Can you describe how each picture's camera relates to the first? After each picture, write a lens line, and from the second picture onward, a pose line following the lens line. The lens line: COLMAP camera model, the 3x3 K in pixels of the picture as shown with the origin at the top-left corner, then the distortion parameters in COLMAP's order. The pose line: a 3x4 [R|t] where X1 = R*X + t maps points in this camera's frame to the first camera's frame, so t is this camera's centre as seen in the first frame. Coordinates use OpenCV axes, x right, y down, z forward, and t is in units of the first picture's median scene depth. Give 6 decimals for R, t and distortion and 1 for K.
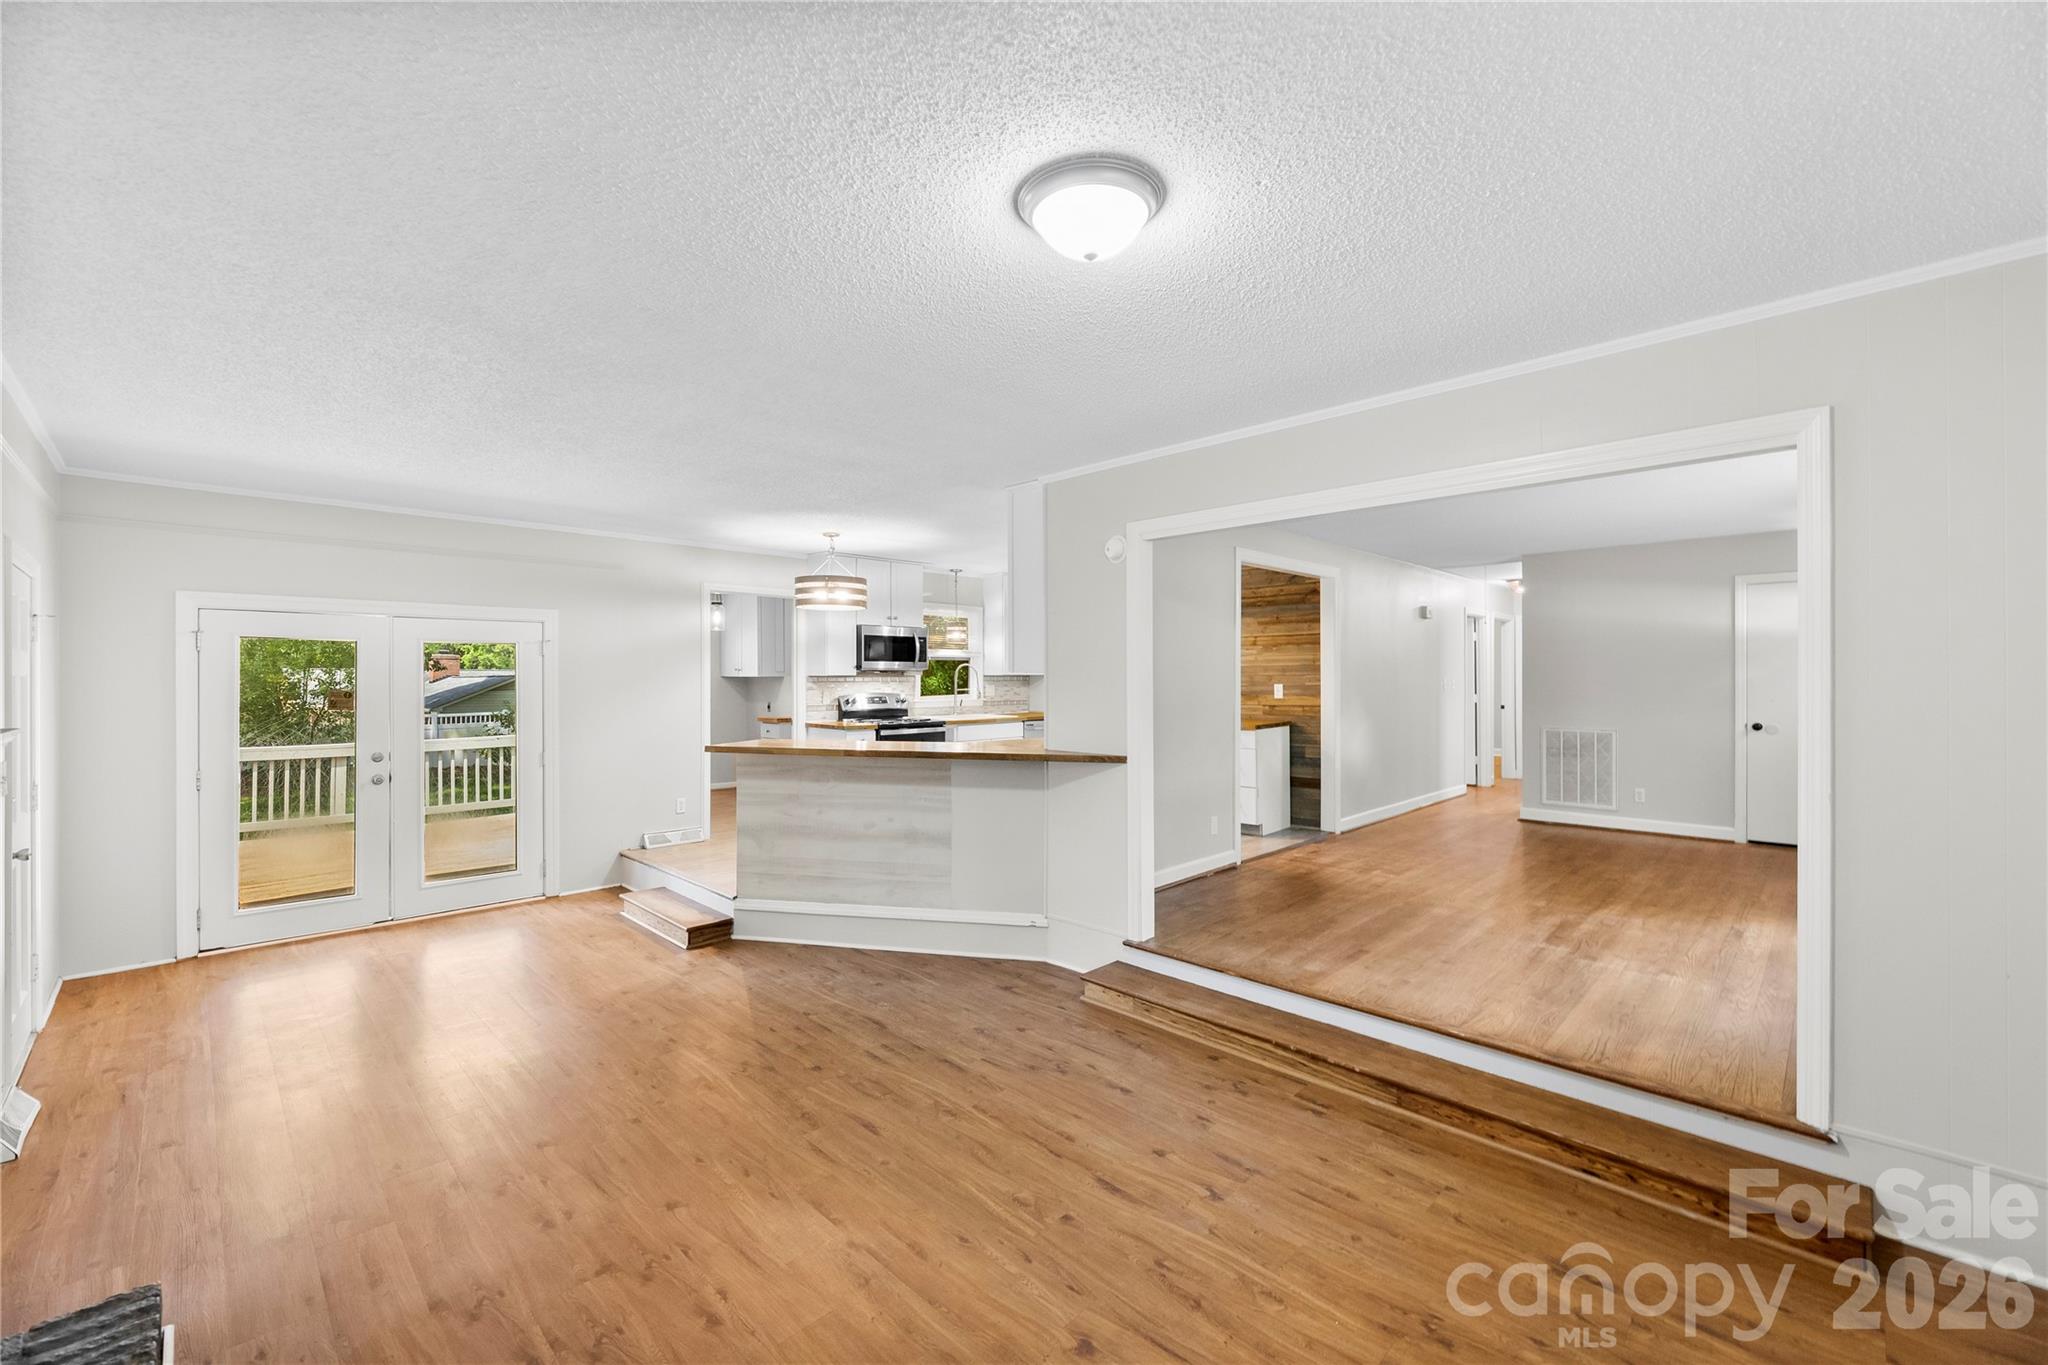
lens RADIAL K [[834.3, 0, 1024.0], [0, 834.3, 682.5], [0, 0, 1]] dist [-0.001810, -0.000021]
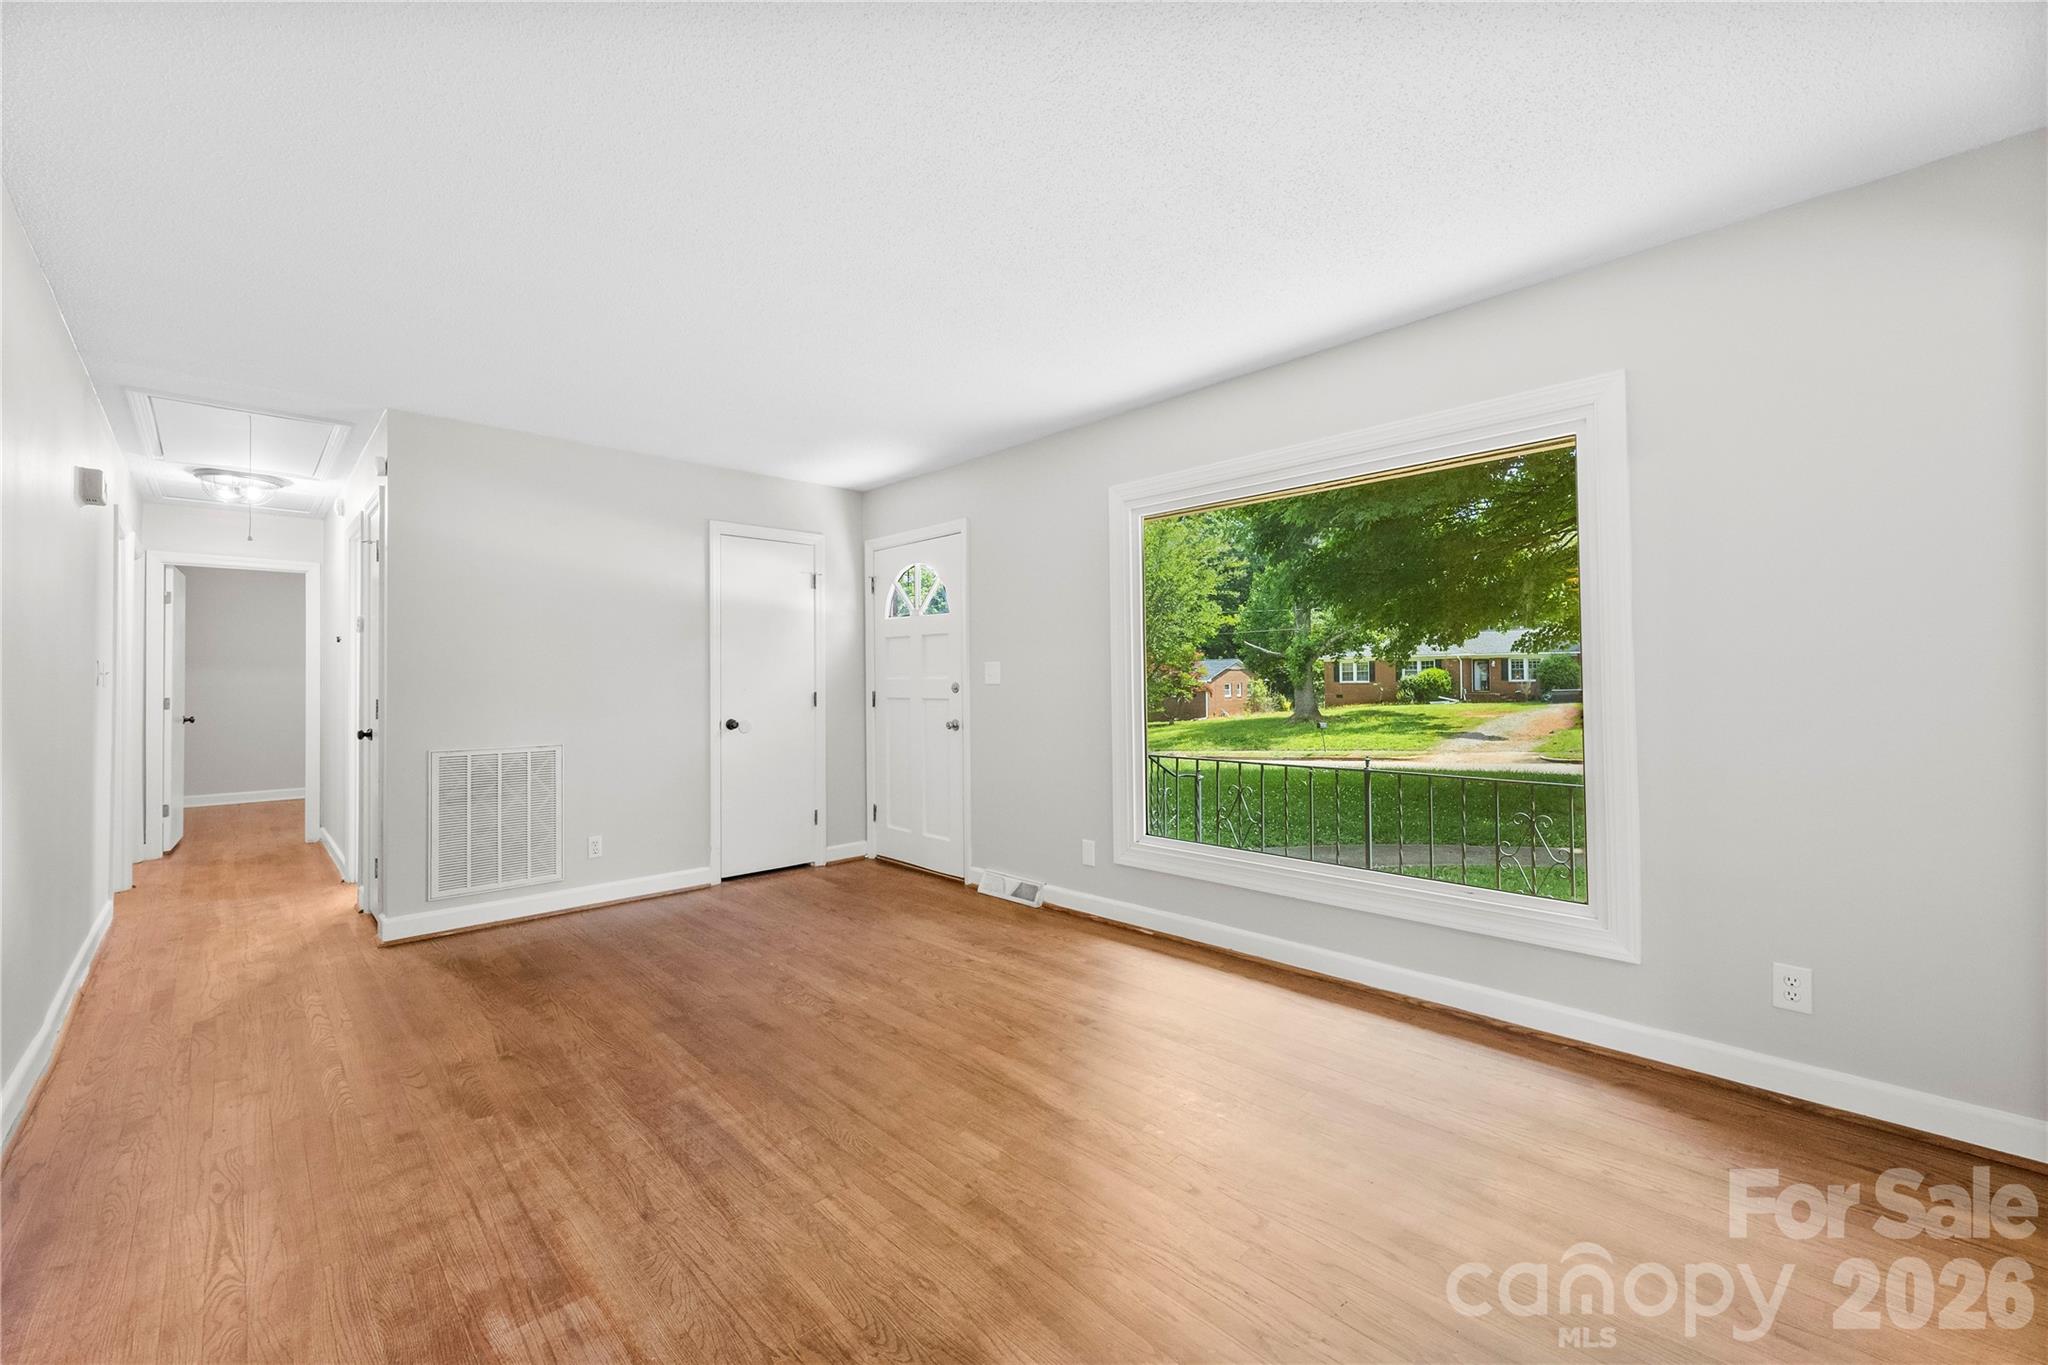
lens RADIAL K [[829.8, 0, 1019.2], [0, 829.8, 678.6], [0, 0, 1]] dist [0.001279, -0.000033]
pose [[0.026419, 0.005181, 0.999638, 0.253500], [0.013848, 0.999889, -0.005548, 0.035403], [-0.999555, 0.013989, 0.026345, 1.285243]]
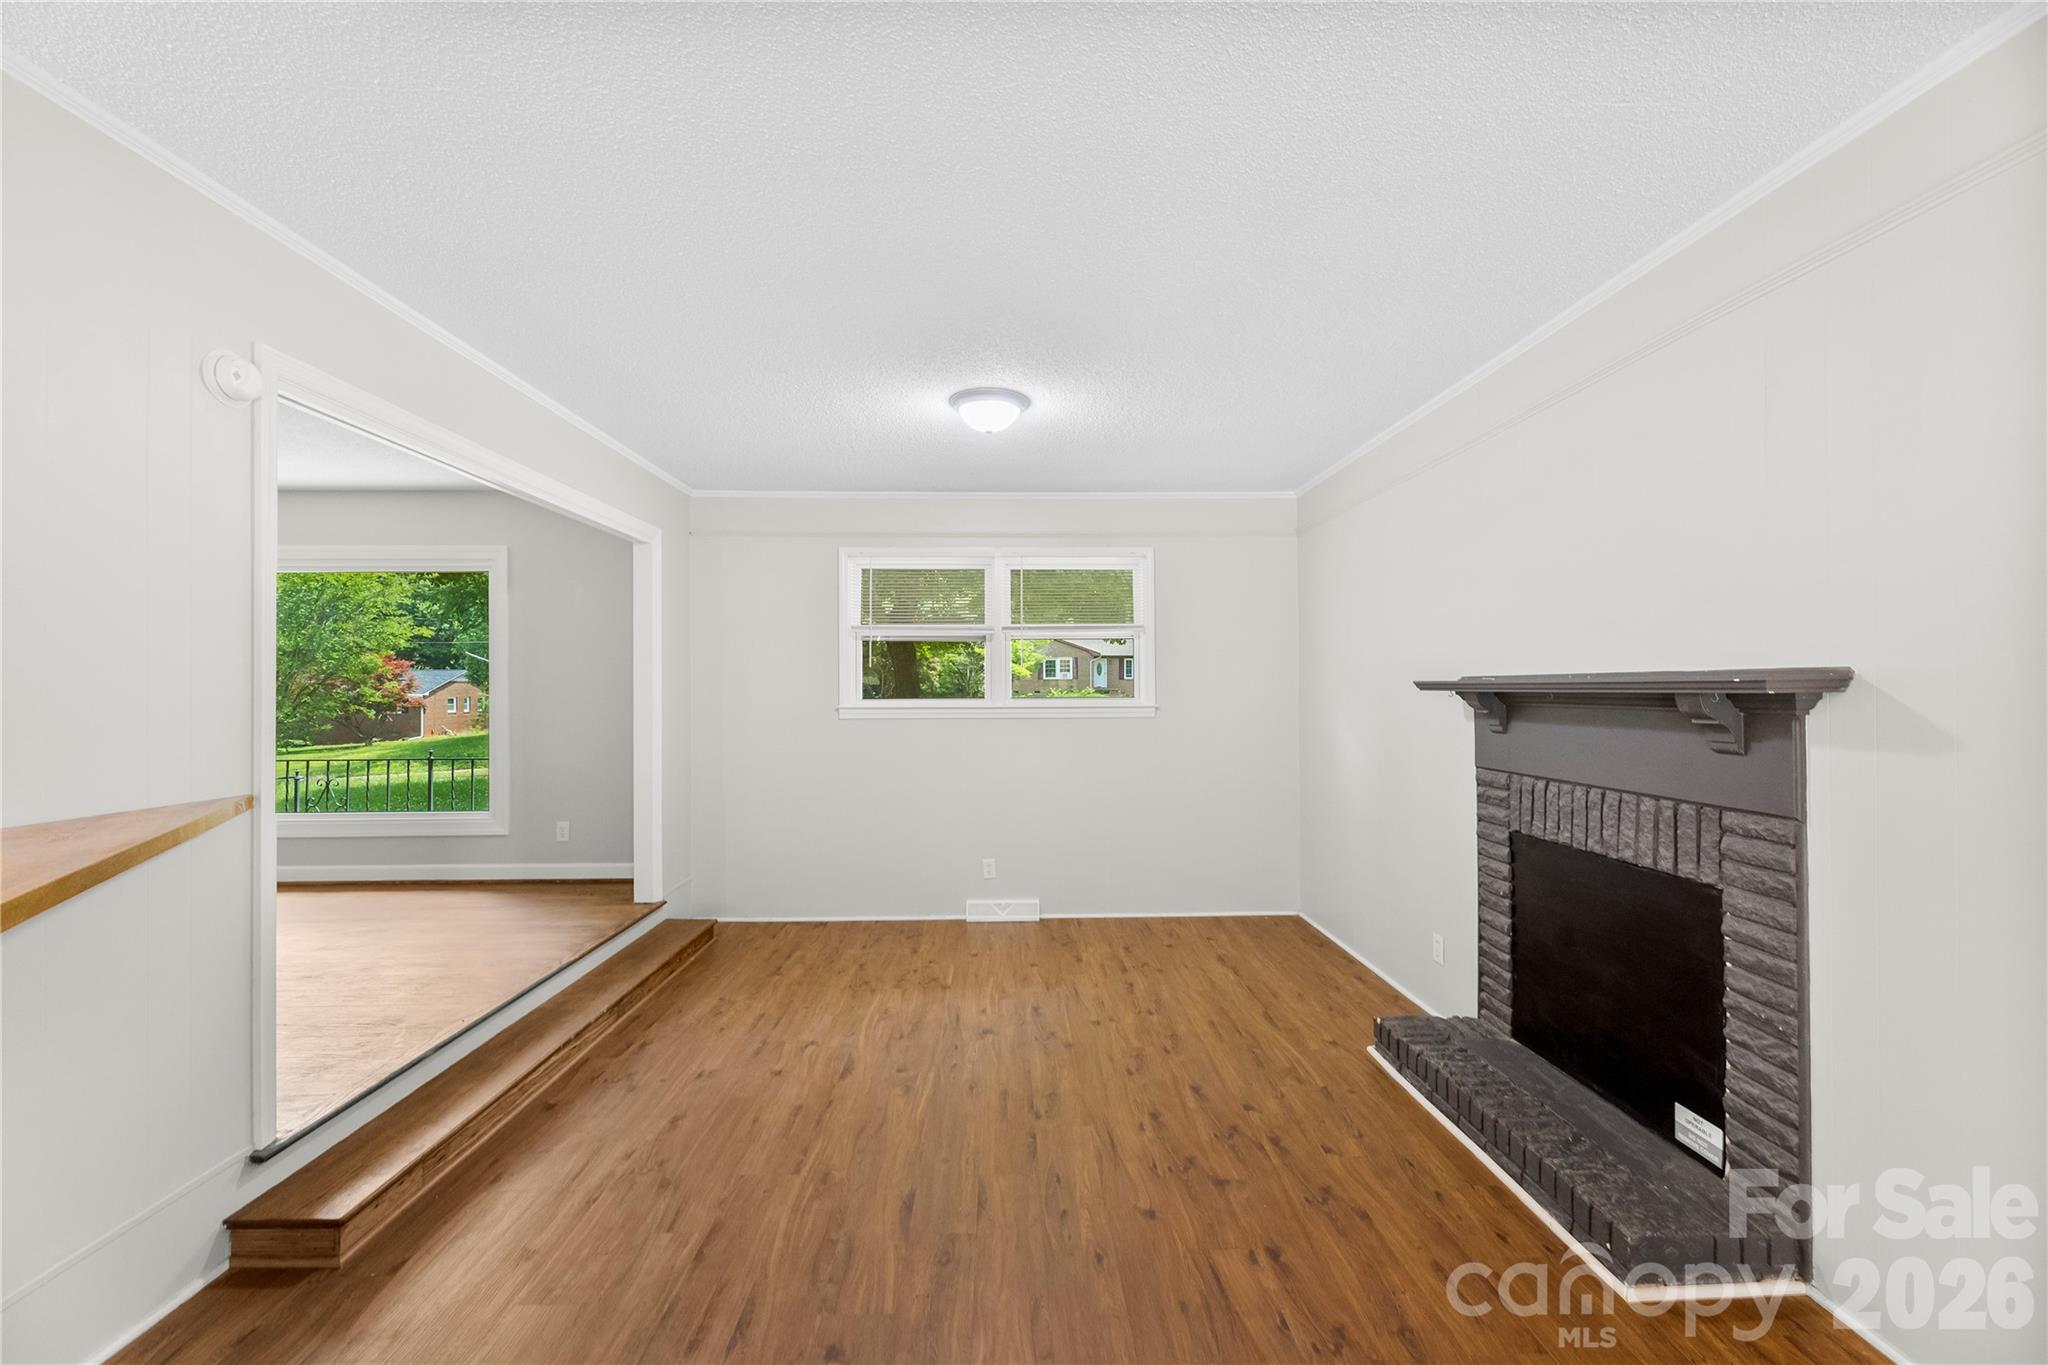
lens RADIAL K [[829.8, 0, 1019.2], [0, 829.8, 678.6], [0, 0, 1]] dist [0.001279, -0.000033]
pose [[-0.721423, 0.014916, 0.692334, -0.662343], [0.009994, 0.999888, -0.011128, 0.032551], [-0.692422, -0.001109, -0.721492, 1.213151]]
